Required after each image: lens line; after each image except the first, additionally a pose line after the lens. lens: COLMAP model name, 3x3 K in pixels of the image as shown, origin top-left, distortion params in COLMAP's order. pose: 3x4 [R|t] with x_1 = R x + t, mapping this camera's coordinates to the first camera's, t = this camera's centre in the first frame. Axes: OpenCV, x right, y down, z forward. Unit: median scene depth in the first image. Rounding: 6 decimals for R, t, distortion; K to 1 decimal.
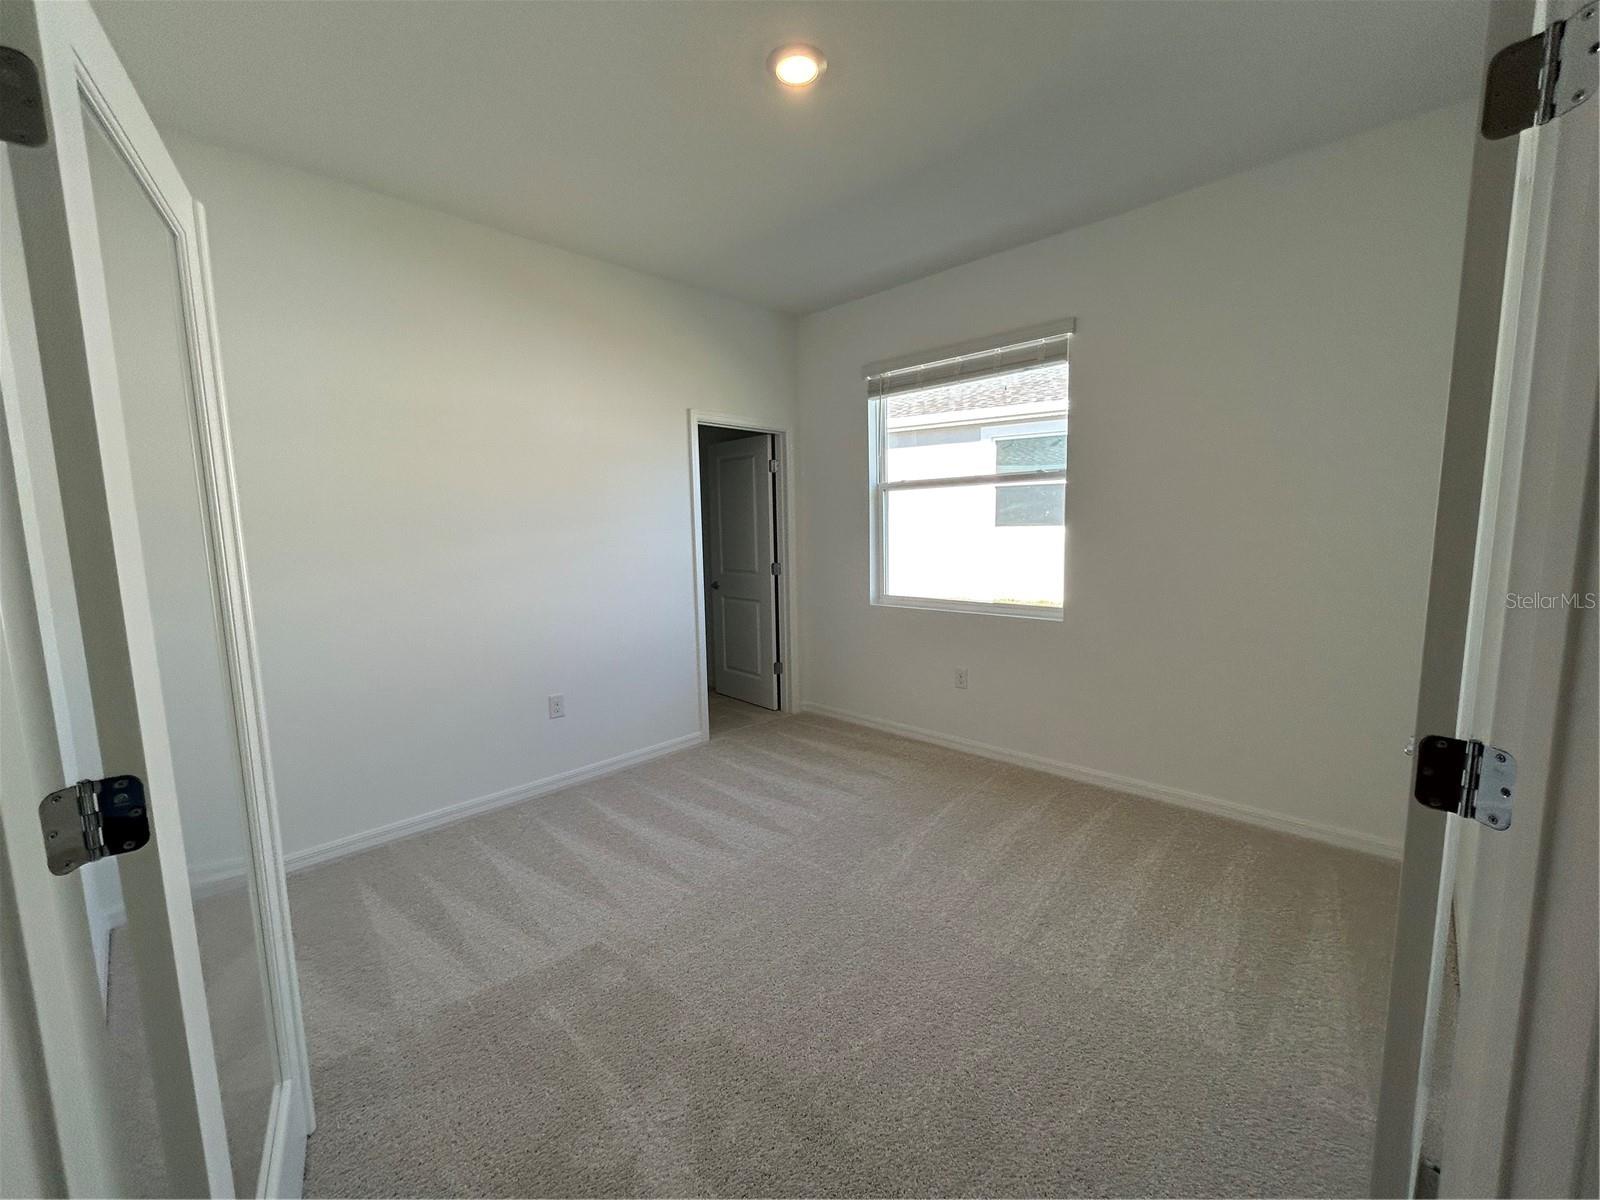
lens RADIAL K [[649.2, 0, 800.0], [0, 649.2, 600.0], [0, 0, 1]] dist [0.001804, 0.000174]
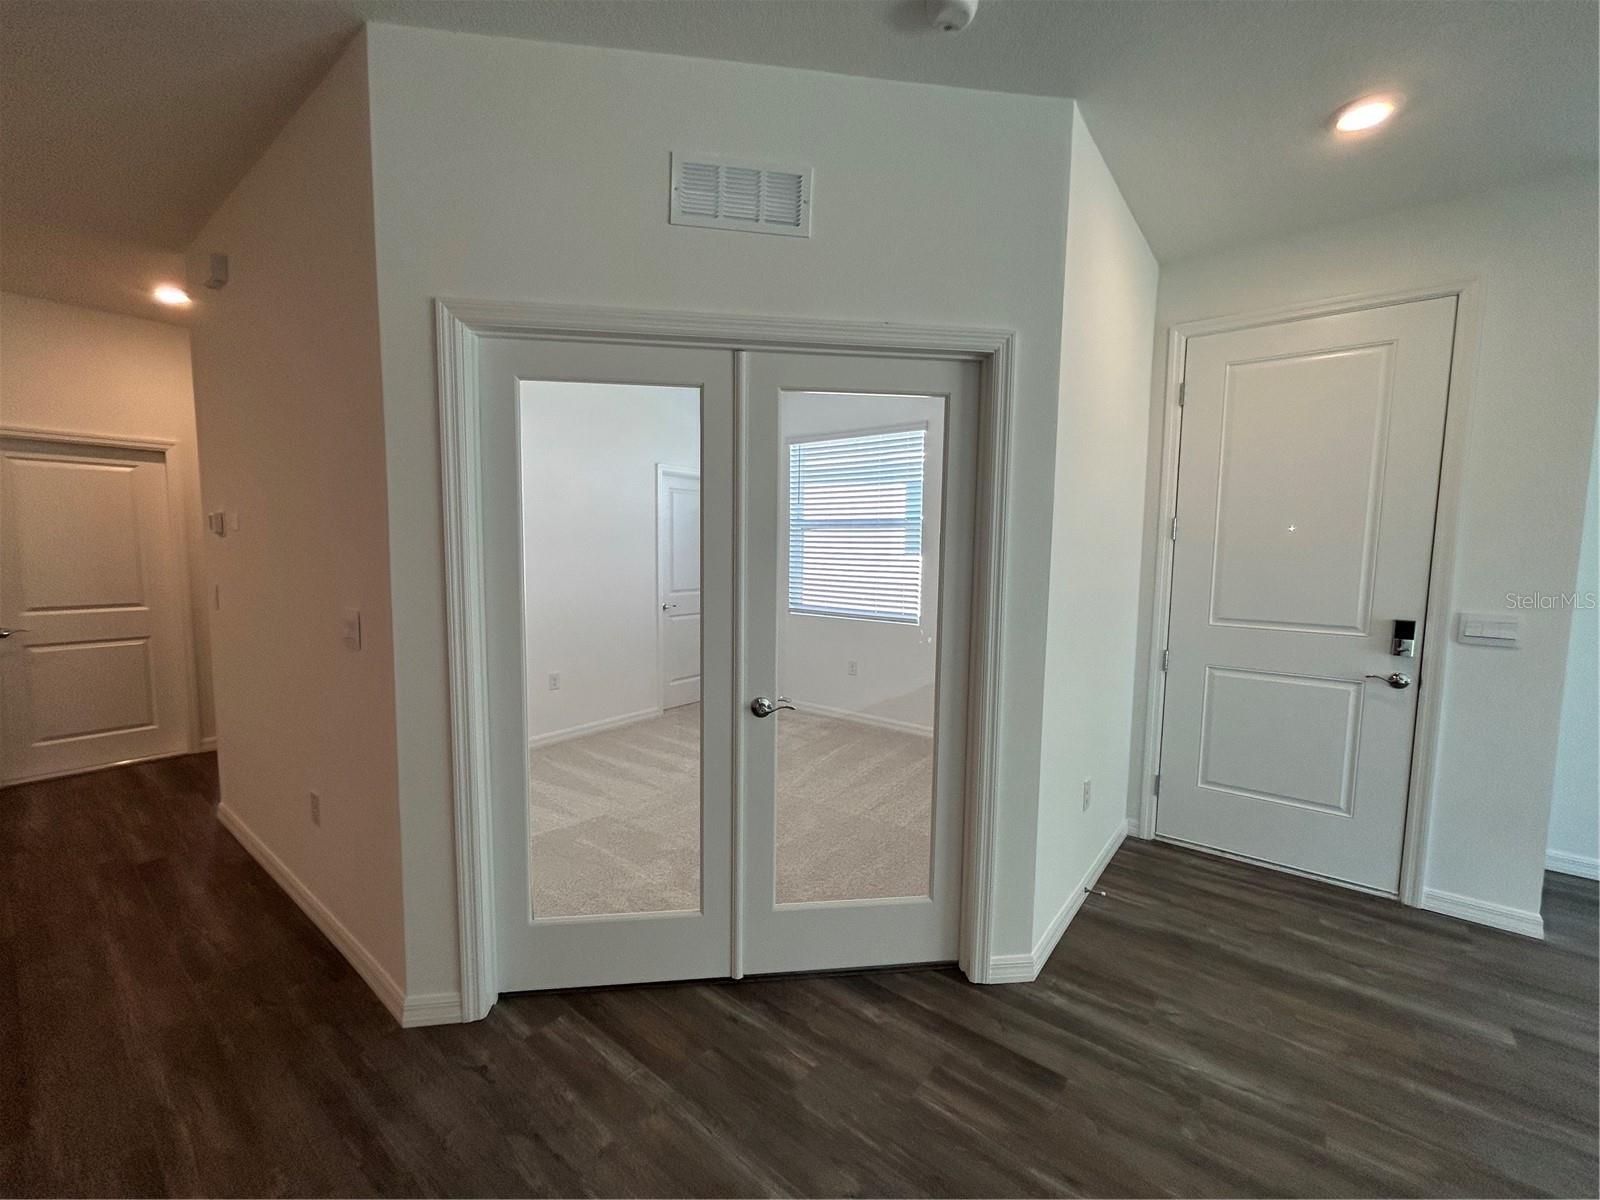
lens RADIAL K [[649.2, 0, 800.0], [0, 649.2, 600.0], [0, 0, 1]] dist [0.001804, 0.000174]
pose [[0.994399, 0.022999, 0.103162, -0.010167], [-0.019545, 0.999218, -0.034377, 0.036086], [-0.103872, 0.032168, 0.994070, -0.458264]]
